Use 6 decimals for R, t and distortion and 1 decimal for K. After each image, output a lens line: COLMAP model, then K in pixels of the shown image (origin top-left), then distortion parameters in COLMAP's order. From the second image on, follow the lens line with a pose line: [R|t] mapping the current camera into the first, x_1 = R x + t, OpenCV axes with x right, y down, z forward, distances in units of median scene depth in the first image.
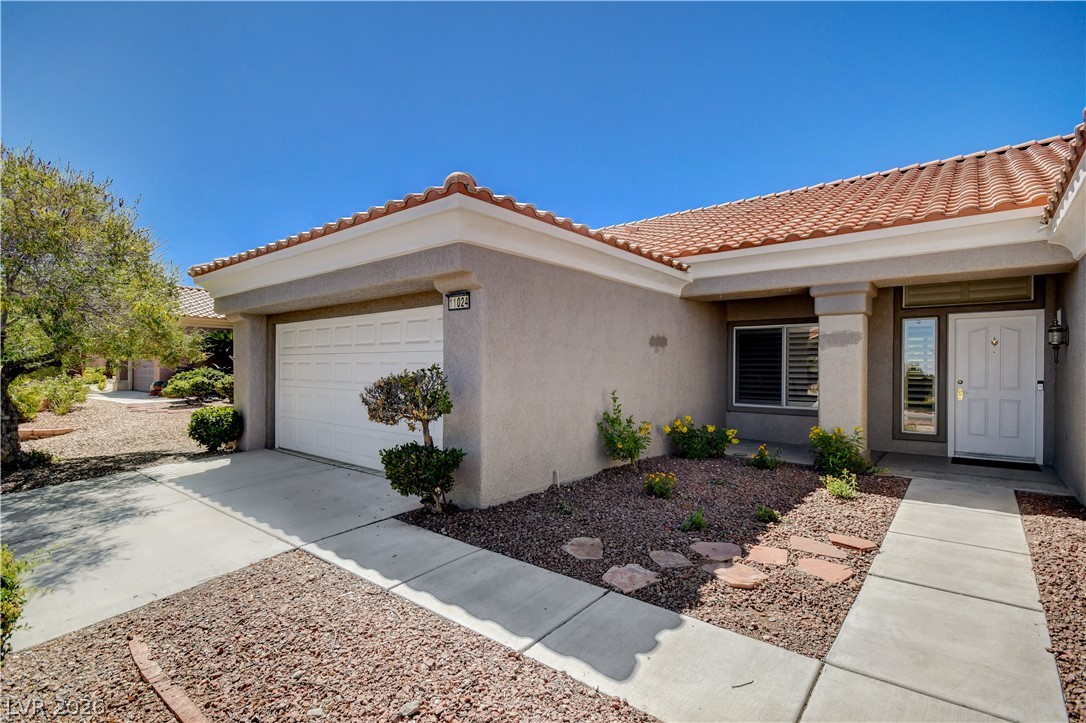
lens RADIAL K [[518.9, 0, 538.5], [0, 518.9, 365.6], [0, 0, 1]] dist [0.011283, -0.003191]
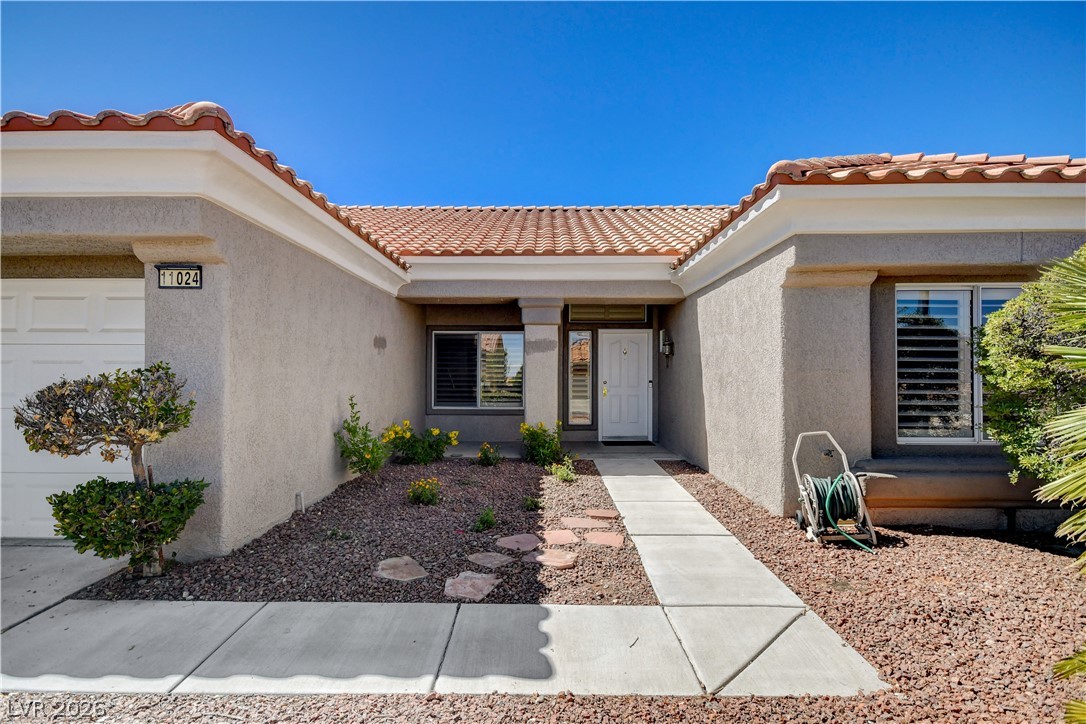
lens RADIAL K [[542.2, 0, 539.5], [0, 542.2, 366.9], [0, 0, 1]] dist [0.011625, 0.002647]
pose [[0.775897, 0.006982, 0.630821, -0.251413], [-0.001828, 0.999959, -0.008820, 0.008347], [-0.630857, 0.005690, 0.775878, 0.095369]]
